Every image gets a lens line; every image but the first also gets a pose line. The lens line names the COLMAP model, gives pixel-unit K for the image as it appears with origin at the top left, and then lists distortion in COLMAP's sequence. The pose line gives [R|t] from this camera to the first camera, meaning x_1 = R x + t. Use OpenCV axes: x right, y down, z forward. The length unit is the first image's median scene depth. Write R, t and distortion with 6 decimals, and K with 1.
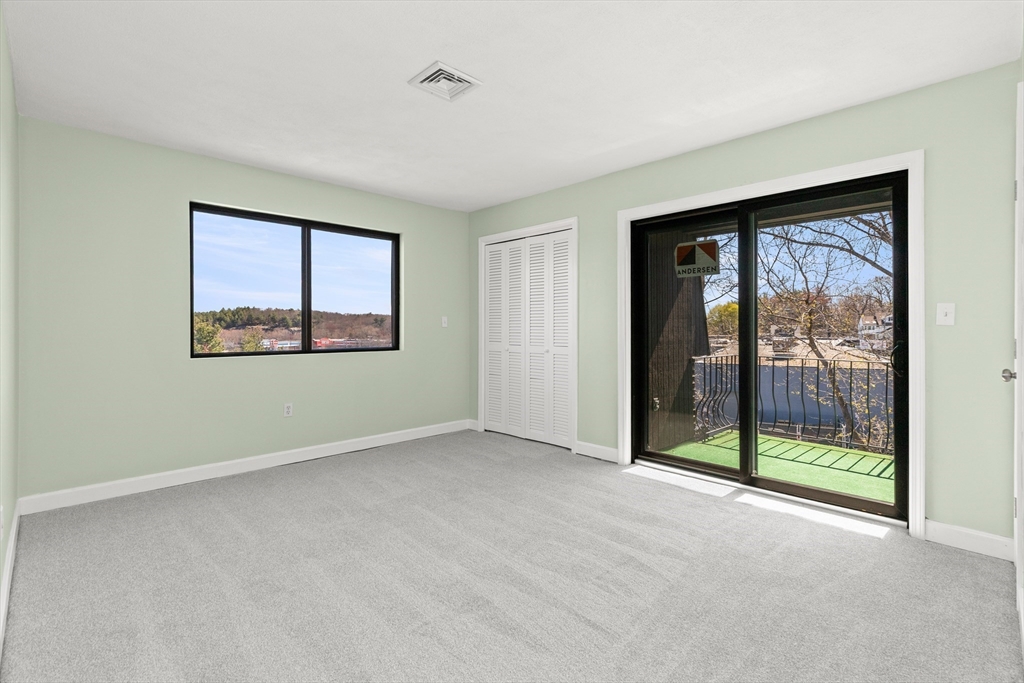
lens RADIAL K [[480.7, 0, 508.6], [0, 480.7, 326.4], [0, 0, 1]] dist [0.026437, 0.000049]
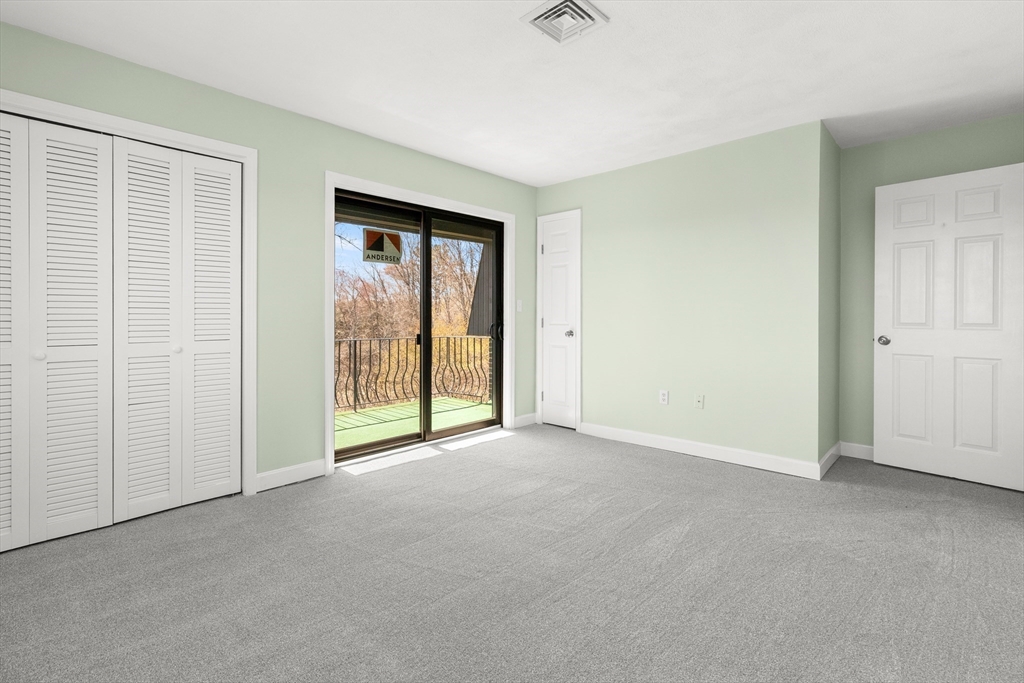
lens RADIAL K [[465.0, 0, 517.1], [0, 465.0, 322.7], [0, 0, 1]] dist [0.002116, 0.000065]
pose [[-0.055522, -0.014078, 0.998358, -0.512009], [-0.006980, 0.999882, 0.013711, 0.007197], [-0.998433, -0.006207, -0.055613, 0.622037]]
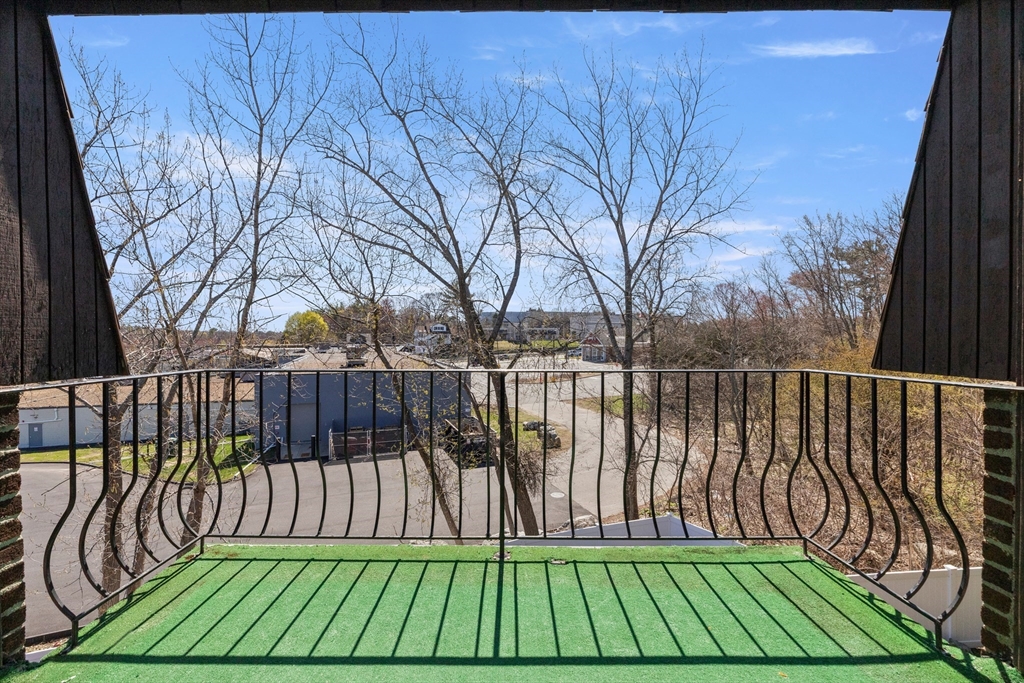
lens RADIAL K [[486.0, 0, 512.0], [0, 486.0, 341.5], [0, 0, 1]] dist [0.000593, 0.000146]
pose [[0.680464, -0.009825, 0.732716, 0.418058], [0.001058, 0.999922, 0.012426, 0.037504], [-0.732781, -0.007680, 0.680422, 0.640066]]
